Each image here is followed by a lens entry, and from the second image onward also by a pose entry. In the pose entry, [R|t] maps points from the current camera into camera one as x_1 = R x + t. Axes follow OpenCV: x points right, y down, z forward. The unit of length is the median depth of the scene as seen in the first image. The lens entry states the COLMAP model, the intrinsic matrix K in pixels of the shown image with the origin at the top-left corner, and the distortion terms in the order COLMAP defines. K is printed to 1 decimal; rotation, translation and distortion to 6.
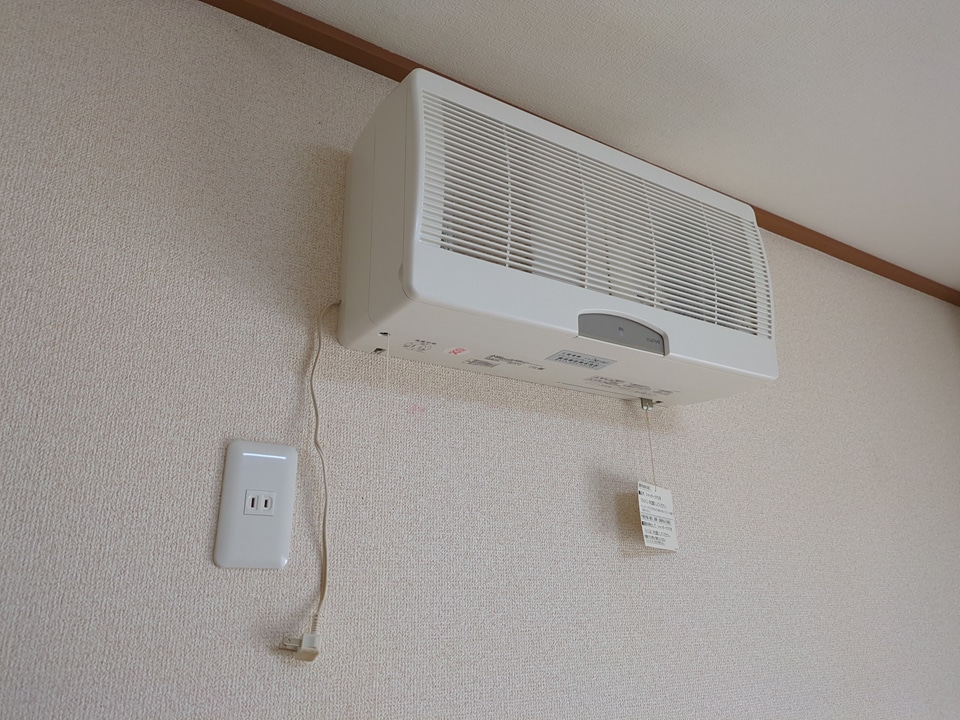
lens RADIAL K [[709.2, 0, 480.0], [0, 709.2, 360.0], [0, 0, 1]] dist [0.010330, 0.004084]
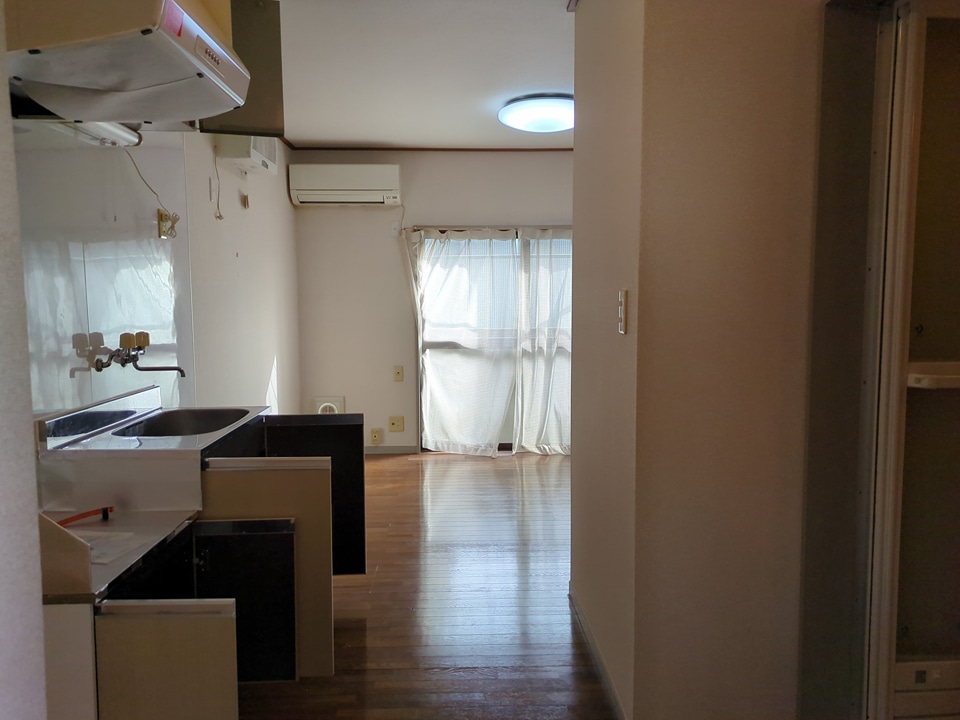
lens RADIAL K [[709.2, 0, 480.0], [0, 709.2, 360.0], [0, 0, 1]] dist [0.010330, 0.004084]
pose [[0.514779, -0.065467, 0.854820, -3.562967], [-0.285774, 0.926953, 0.243087, -0.437699], [-0.808292, -0.369421, 0.458467, -3.175562]]
